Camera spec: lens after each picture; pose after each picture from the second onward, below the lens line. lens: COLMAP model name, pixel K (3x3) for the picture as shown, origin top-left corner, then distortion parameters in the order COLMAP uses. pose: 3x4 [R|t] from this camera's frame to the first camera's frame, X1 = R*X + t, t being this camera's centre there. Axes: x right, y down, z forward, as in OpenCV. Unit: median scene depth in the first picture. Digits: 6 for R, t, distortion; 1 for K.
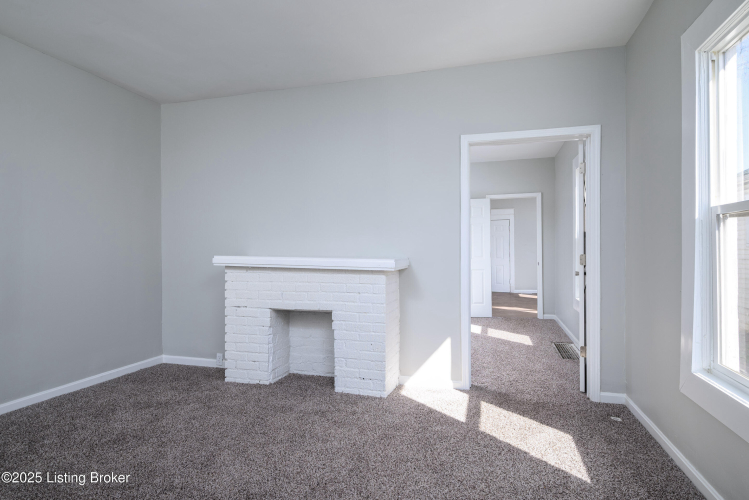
lens RADIAL K [[407.3, 0, 375.6], [0, 407.3, 249.7], [0, 0, 1]] dist [0.000128, -0.001631]
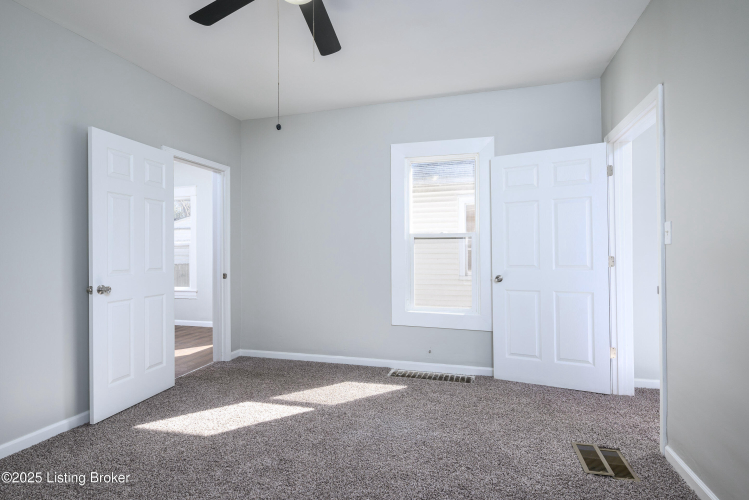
lens RADIAL K [[381.9, 0, 372.1], [0, 381.9, 243.9], [0, 0, 1]] dist [-0.000444, -0.001003]
pose [[-0.006032, 0.028658, 0.999571, -0.913055], [-0.005946, 0.999571, -0.028694, 0.005365], [-0.999964, -0.006116, -0.005859, 0.938954]]
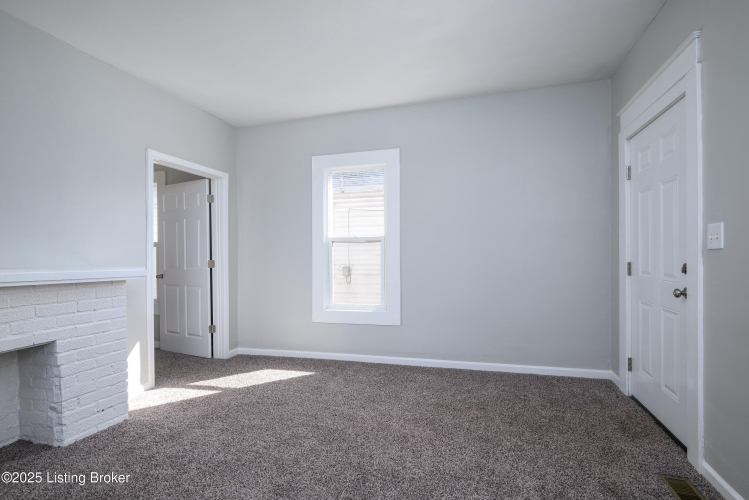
lens RADIAL K [[369.5, 0, 377.9], [0, 369.5, 258.0], [0, 0, 1]] dist [-0.007732, -0.000284]
pose [[0.005084, -0.005141, 0.999974, -1.020425], [0.009986, 0.999937, 0.005090, 0.003846], [-0.999937, 0.009960, 0.005135, 0.546992]]
